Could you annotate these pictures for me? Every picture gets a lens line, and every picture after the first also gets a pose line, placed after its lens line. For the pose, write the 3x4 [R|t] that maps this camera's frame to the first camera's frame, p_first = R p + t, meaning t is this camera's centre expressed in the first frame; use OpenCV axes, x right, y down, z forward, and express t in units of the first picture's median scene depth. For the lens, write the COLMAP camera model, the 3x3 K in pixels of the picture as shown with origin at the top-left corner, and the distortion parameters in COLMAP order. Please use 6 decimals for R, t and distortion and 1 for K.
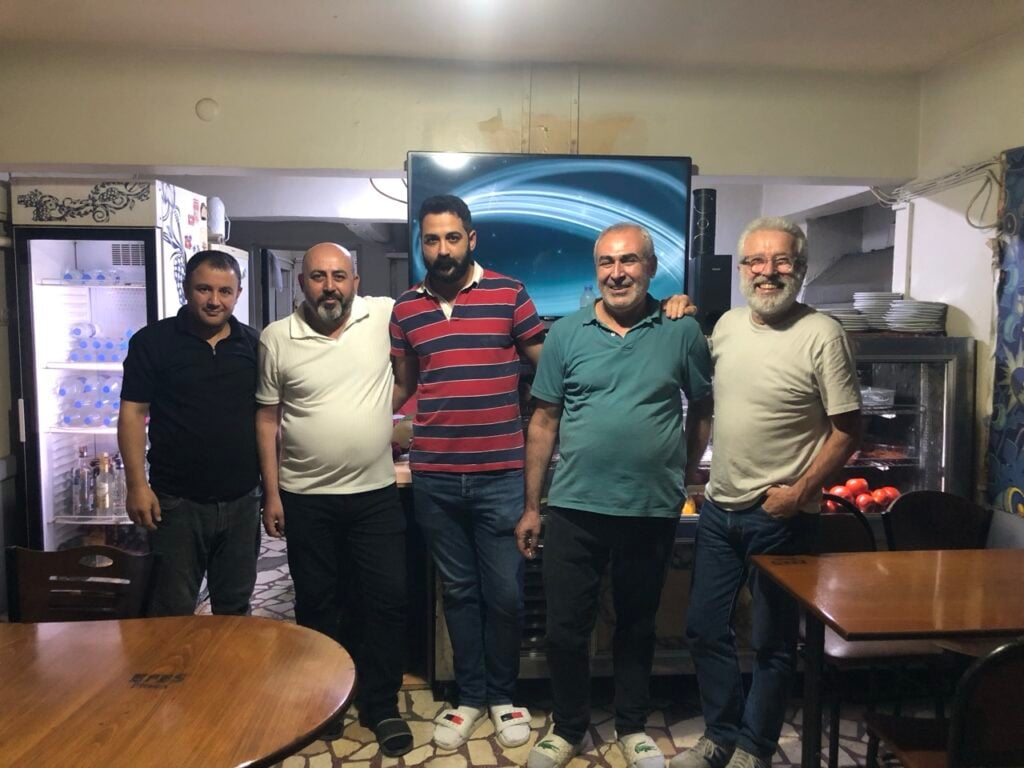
lens RADIAL K [[823.9, 0, 512.0], [0, 823.9, 384.0], [0, 0, 1]] dist [0.008962, -0.001233]
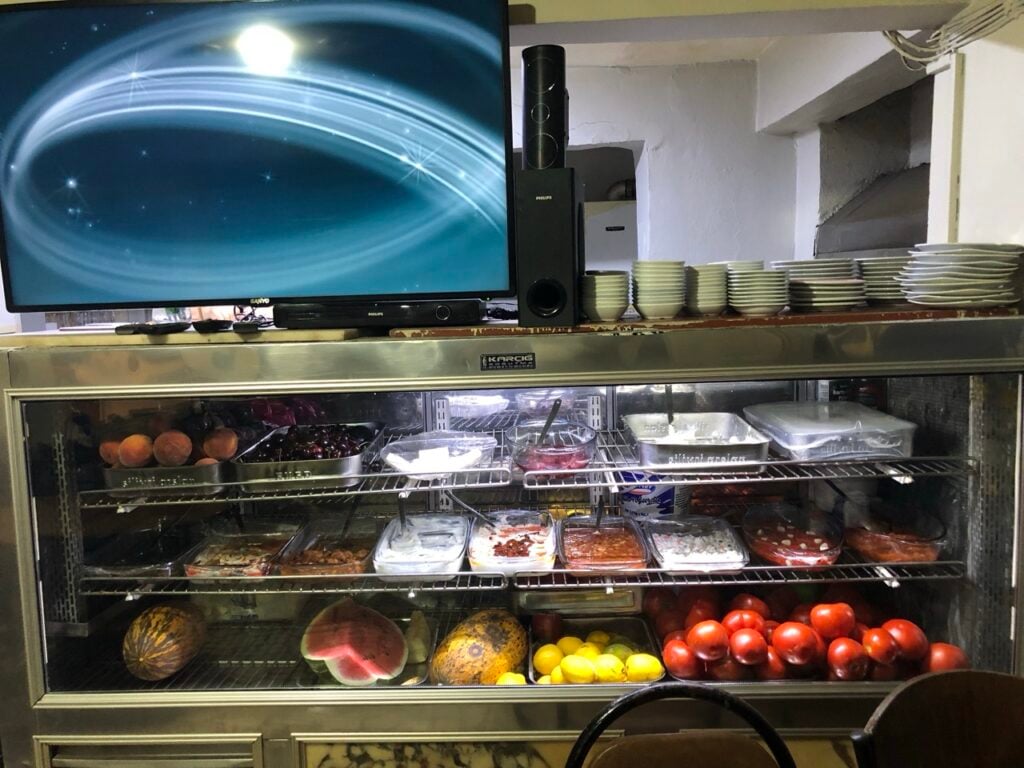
lens RADIAL K [[823.9, 0, 512.0], [0, 823.9, 384.0], [0, 0, 1]] dist [0.008962, -0.001233]
pose [[0.994091, -0.022569, -0.106178, 0.269550], [0.028106, 0.998306, 0.050951, -0.048854], [0.104848, -0.053634, 0.993041, 0.468652]]
